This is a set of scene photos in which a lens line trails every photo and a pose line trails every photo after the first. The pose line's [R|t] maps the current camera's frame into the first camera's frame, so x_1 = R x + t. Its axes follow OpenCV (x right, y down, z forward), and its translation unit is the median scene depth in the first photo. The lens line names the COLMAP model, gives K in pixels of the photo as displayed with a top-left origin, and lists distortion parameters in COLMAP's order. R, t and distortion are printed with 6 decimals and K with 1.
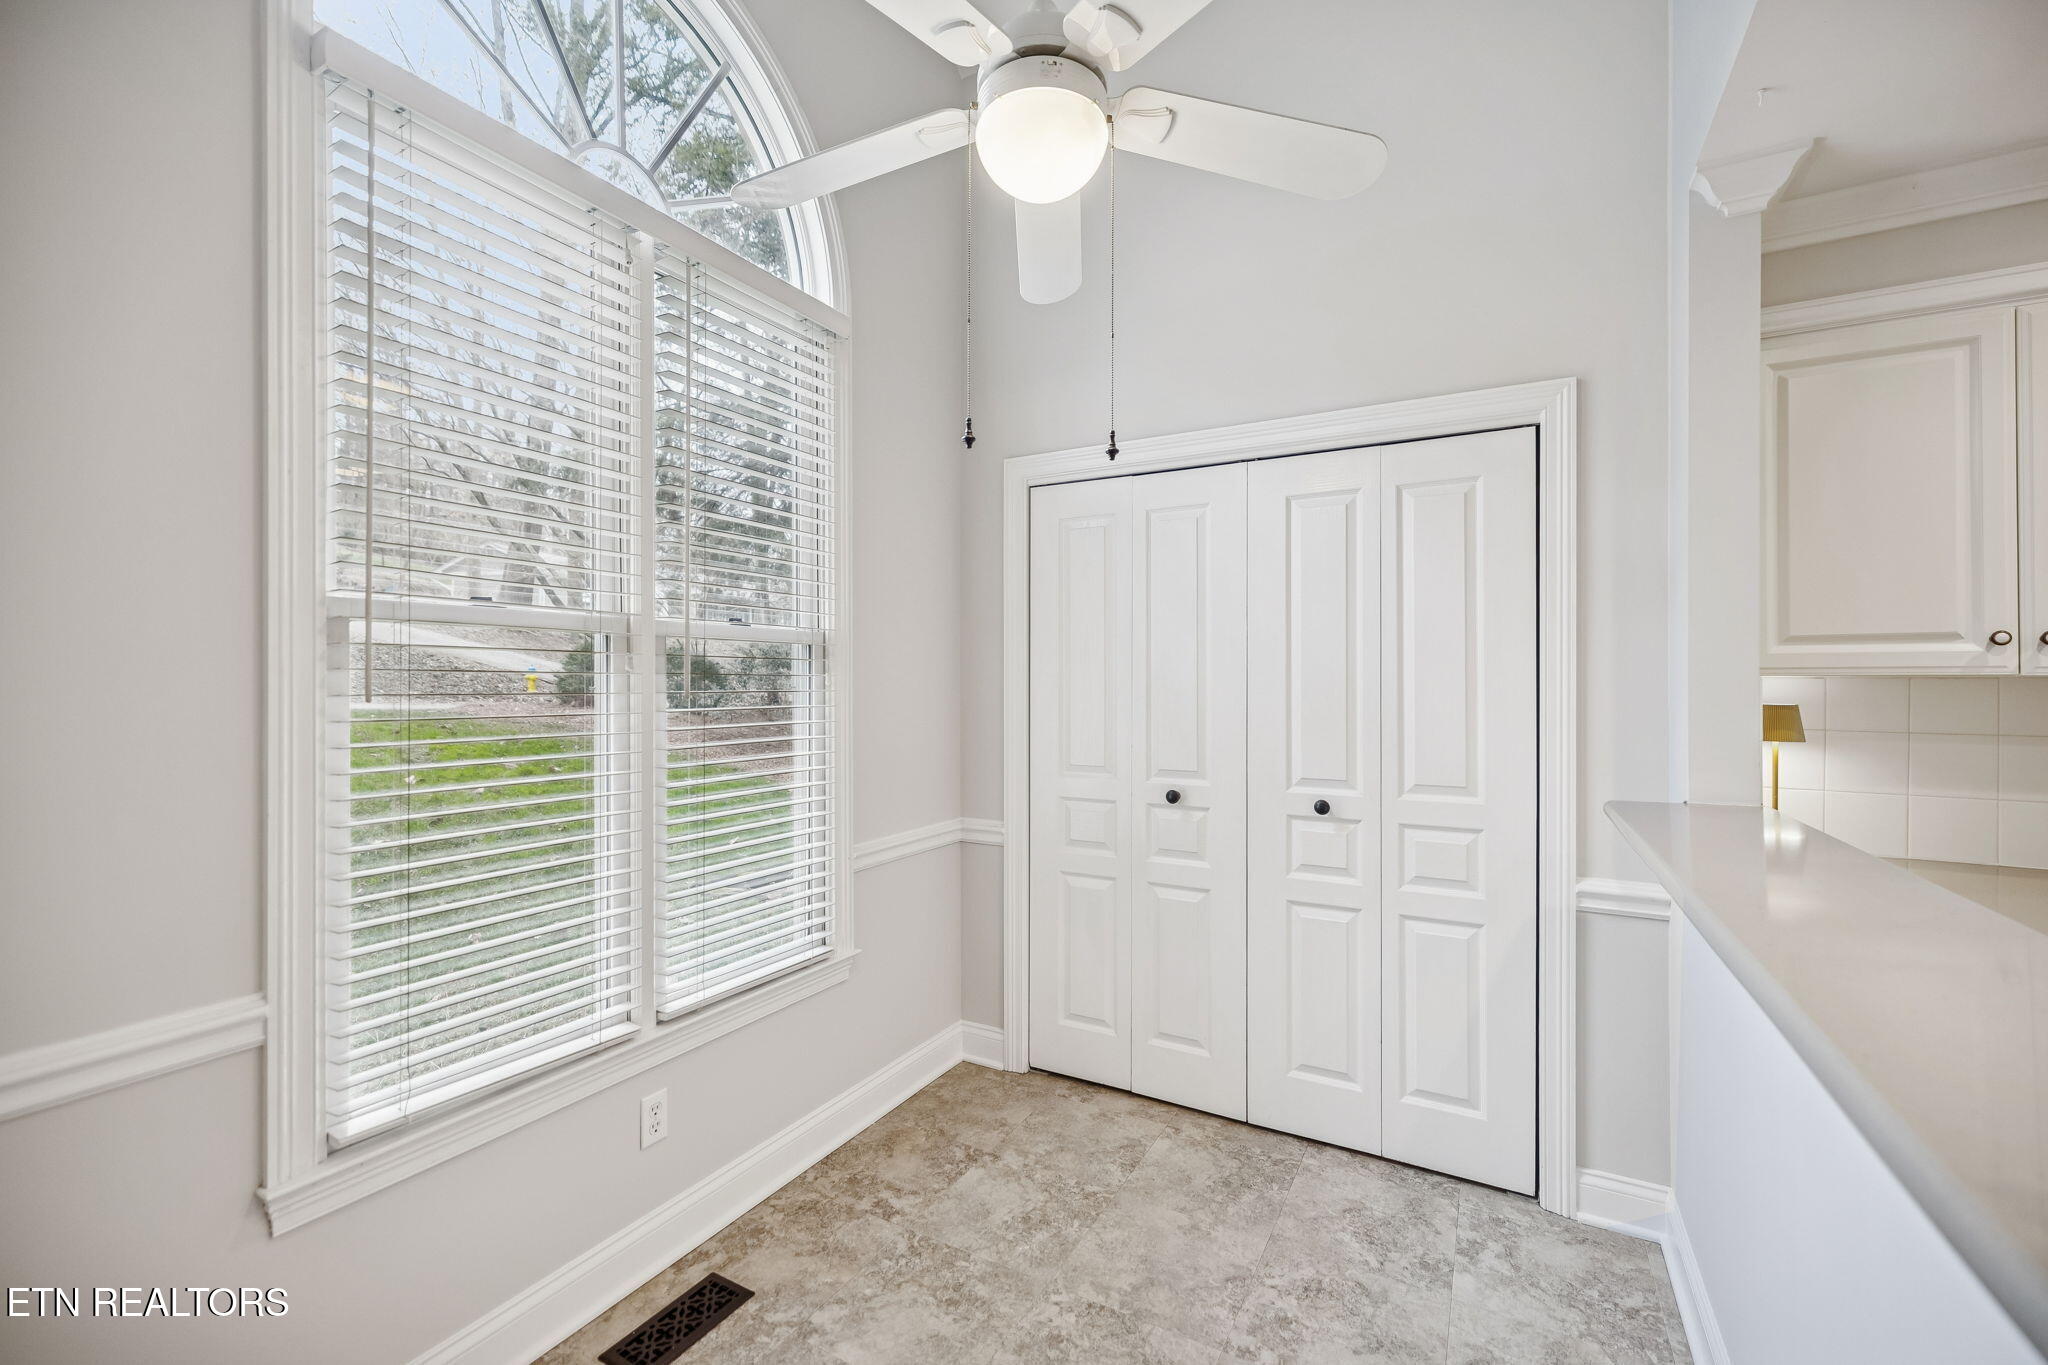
lens RADIAL K [[867.8, 0, 1020.1], [0, 867.8, 686.3], [0, 0, 1]] dist [0.005121, 0.000809]
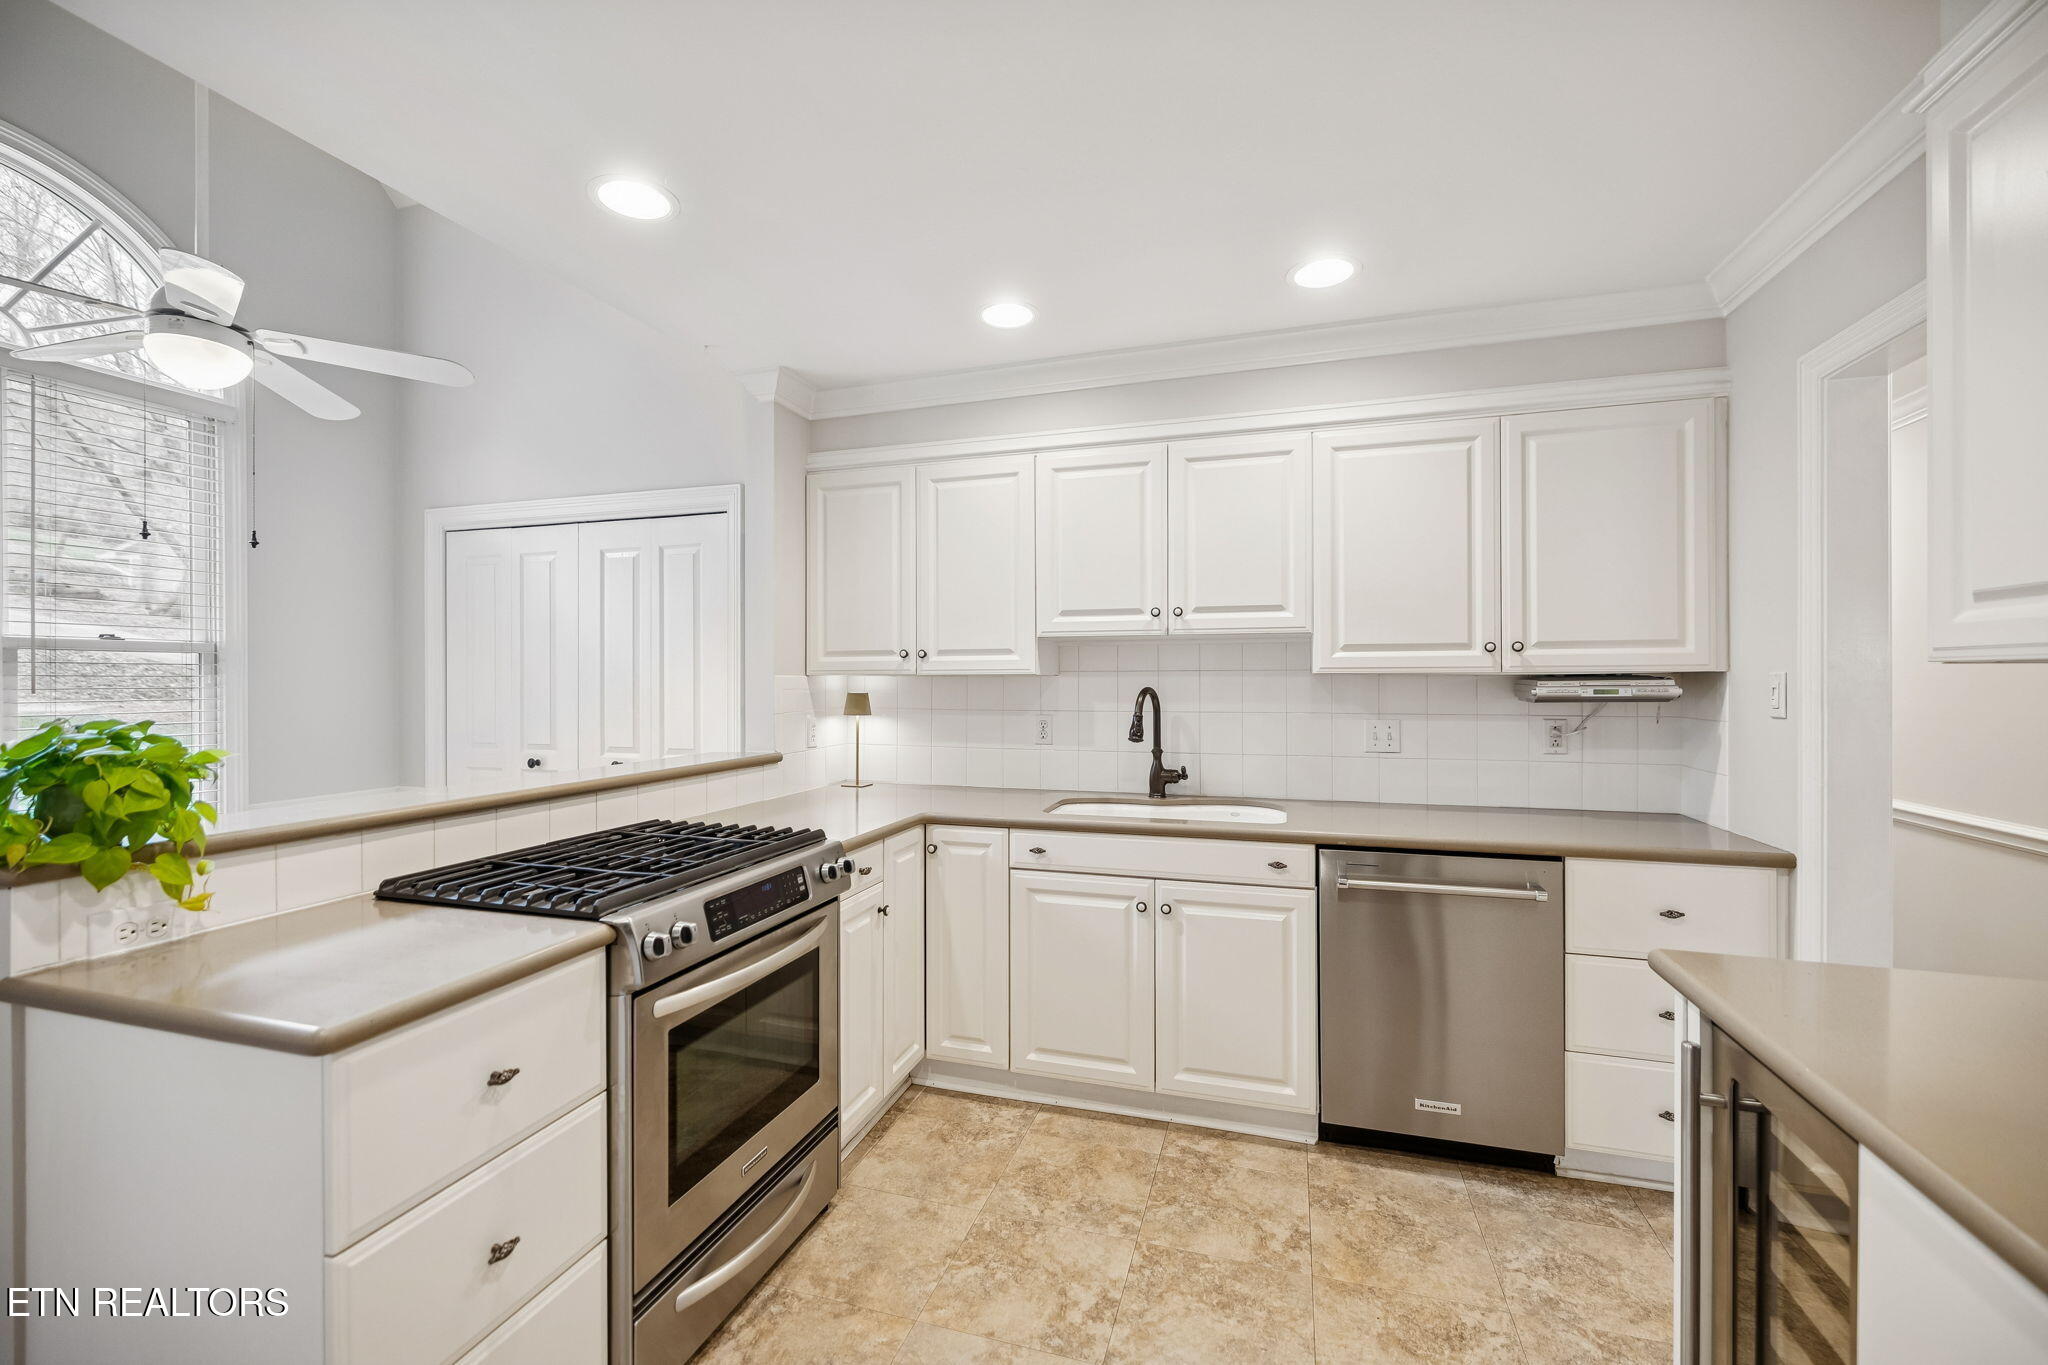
lens RADIAL K [[867.8, 0, 1025.2], [0, 867.8, 677.4], [0, 0, 1]] dist [0.005121, 0.000809]
pose [[0.979158, 0.009619, 0.202871, 0.610520], [-0.003226, 0.999488, -0.031820, 0.030526], [-0.203074, 0.030503, 0.978688, -0.462804]]
